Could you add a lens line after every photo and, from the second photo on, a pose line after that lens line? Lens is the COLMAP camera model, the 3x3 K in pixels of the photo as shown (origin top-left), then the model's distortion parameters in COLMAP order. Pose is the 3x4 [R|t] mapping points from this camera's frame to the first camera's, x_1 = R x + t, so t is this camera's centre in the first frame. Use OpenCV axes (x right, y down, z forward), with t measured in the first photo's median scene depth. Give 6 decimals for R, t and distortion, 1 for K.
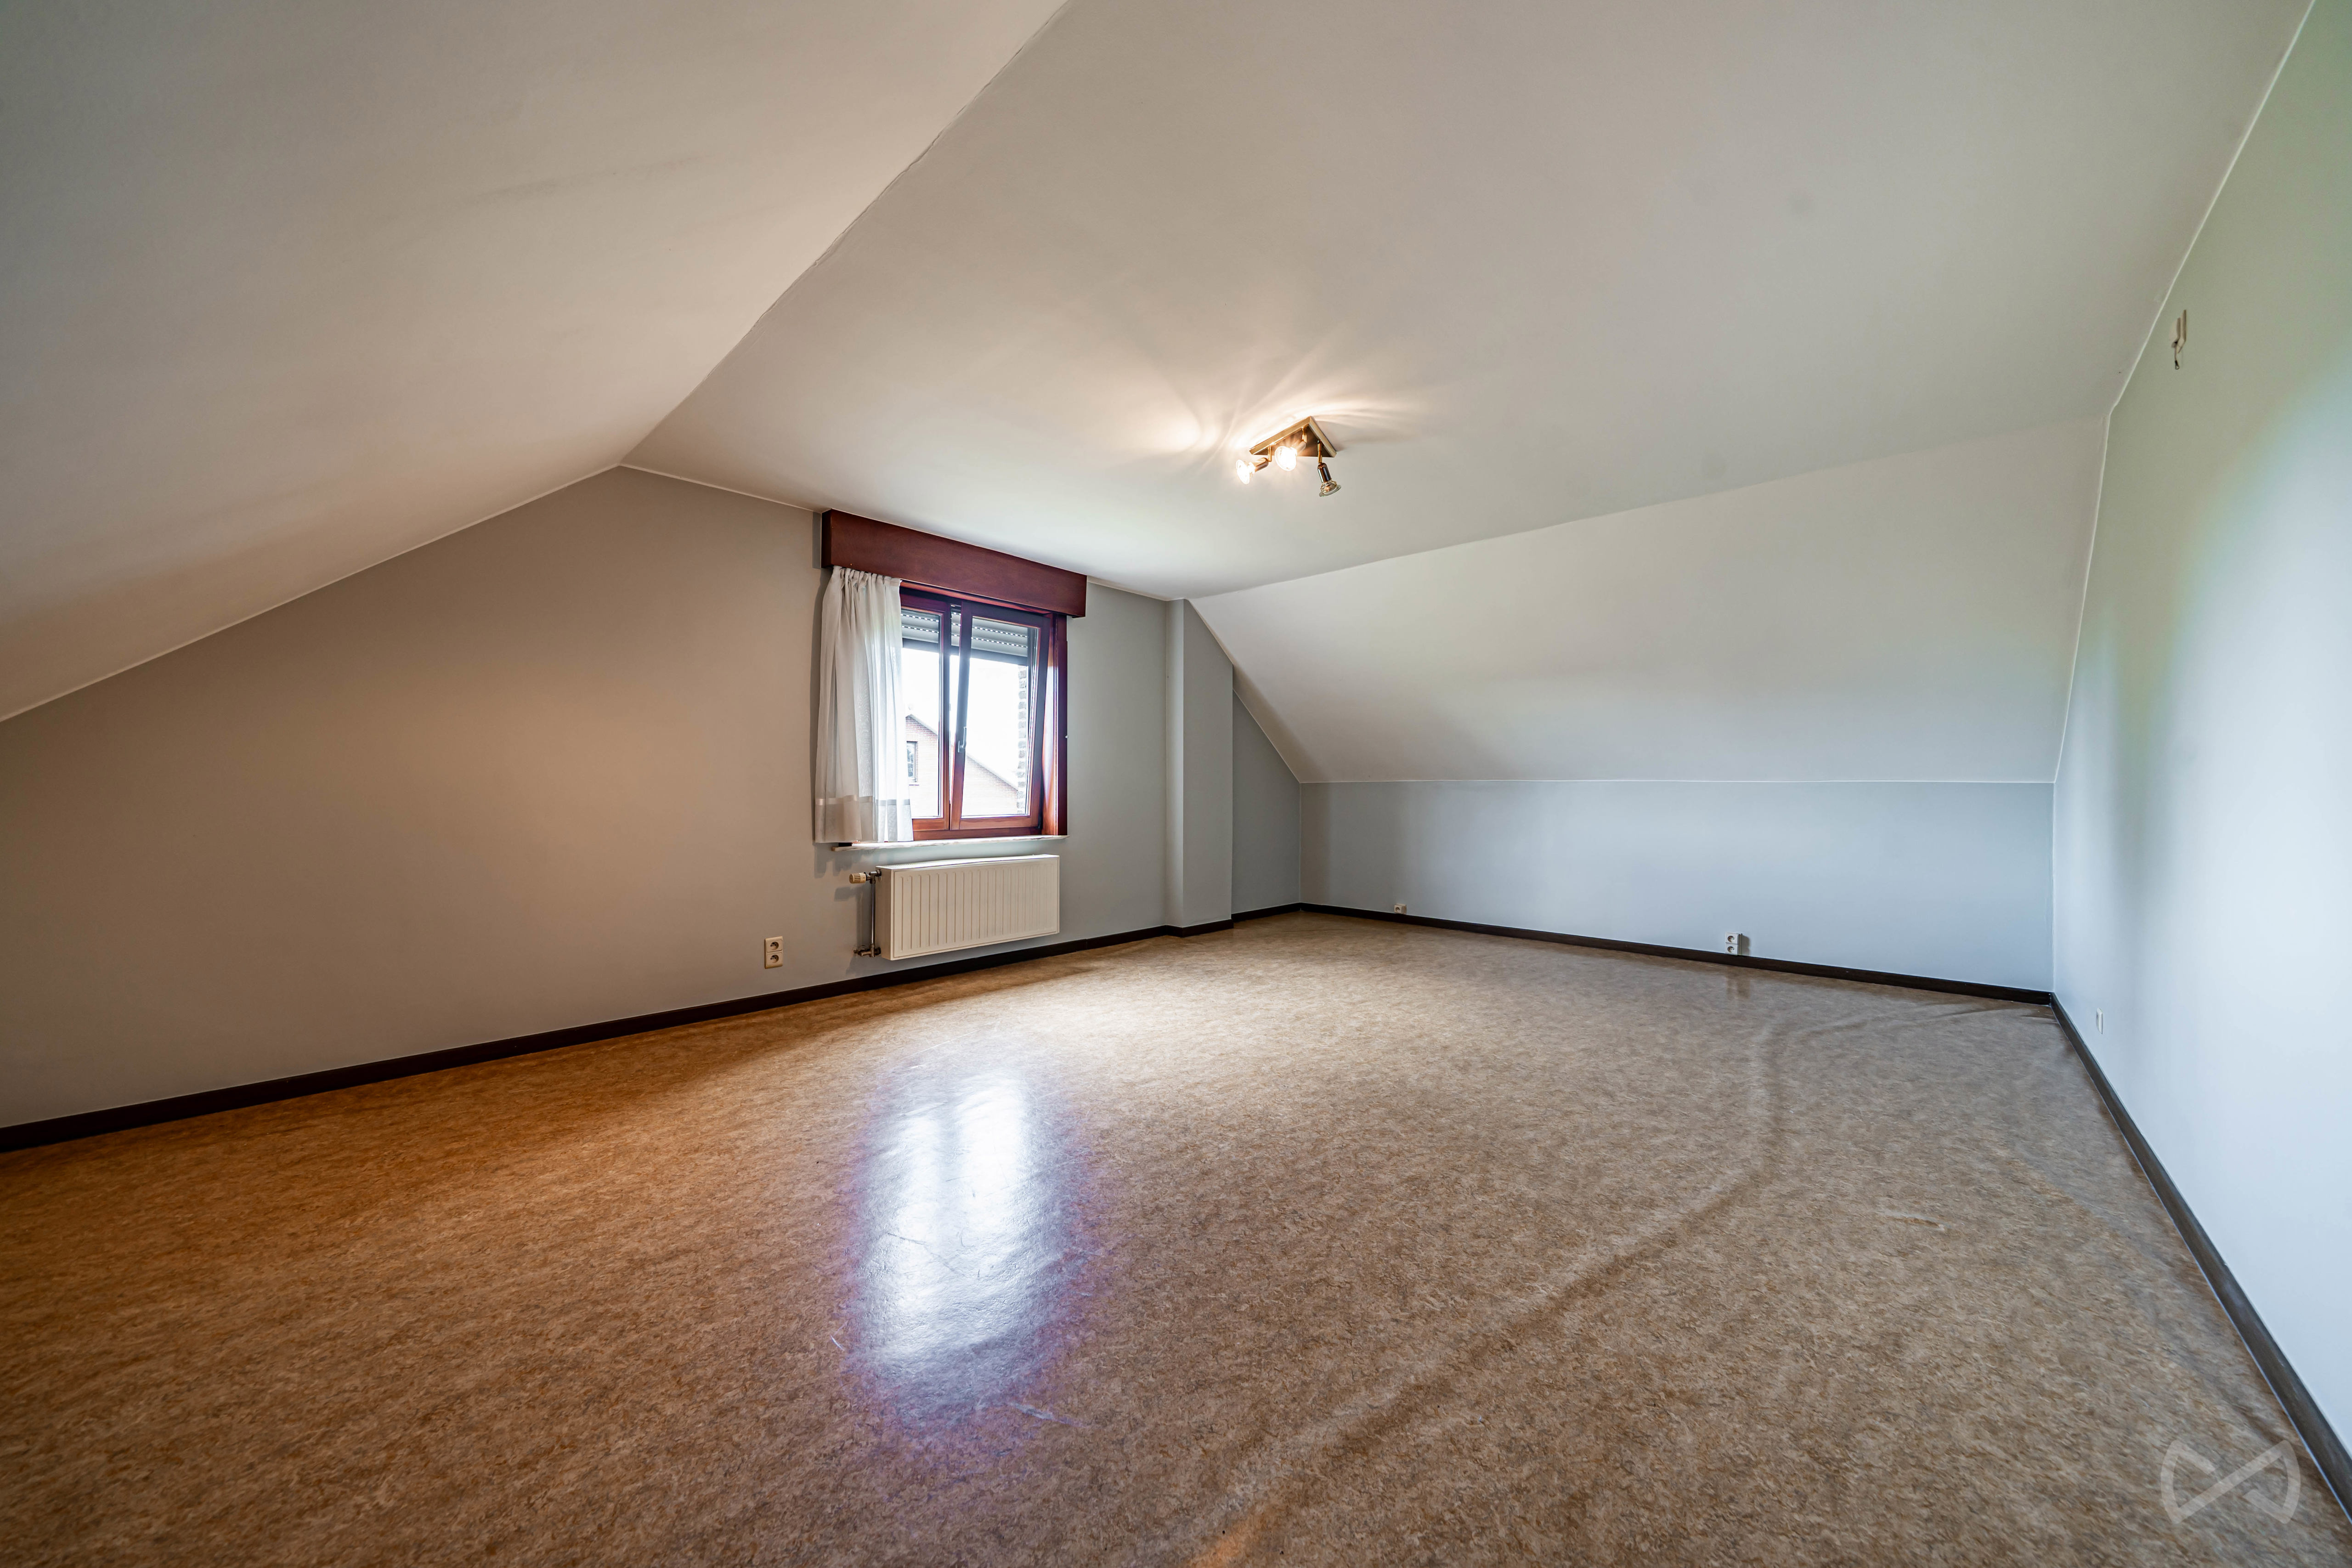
lens RADIAL K [[807.6, 0, 1189.5], [0, 807.6, 780.0], [0, 0, 1]] dist [-0.000873, 0.000175]
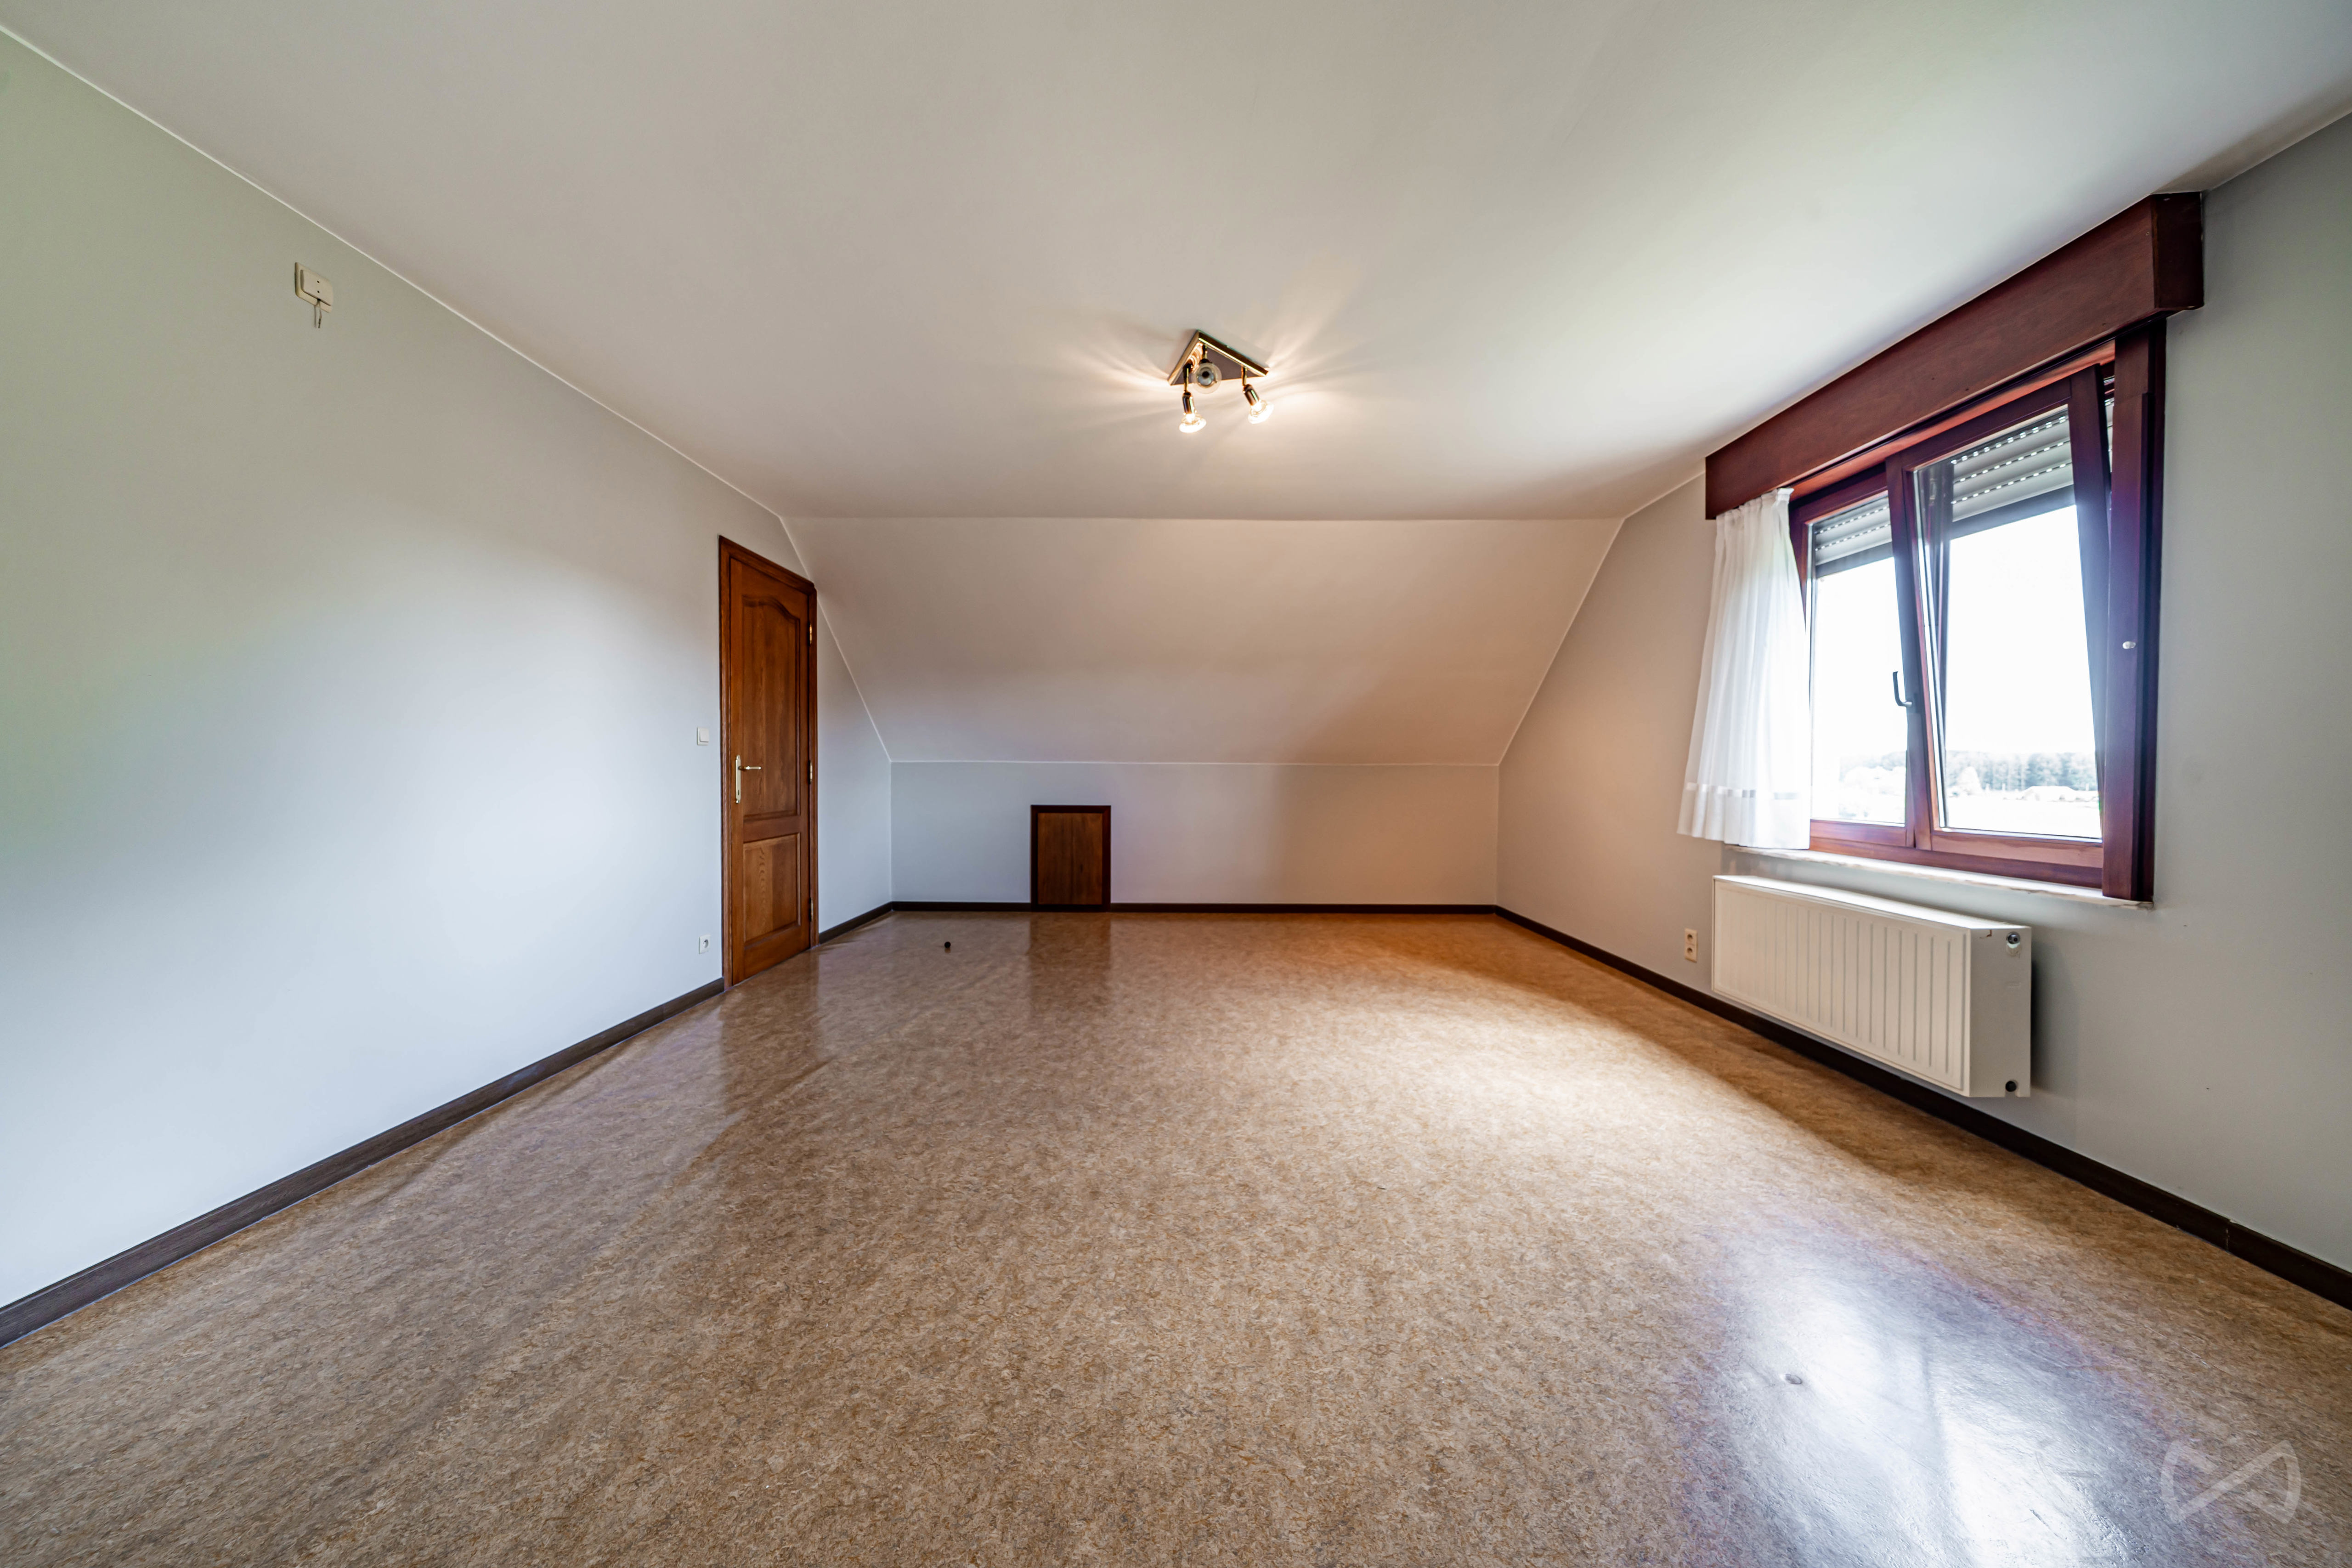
lens RADIAL K [[807.6, 0, 1175.9], [0, 807.6, 779.4], [0, 0, 1]] dist [-0.000873, 0.000175]
pose [[-0.742385, -0.000169, -0.669974, 0.776400], [-0.004280, 0.999981, 0.004490, 0.016503], [0.669960, 0.006201, -0.742371, 1.701489]]
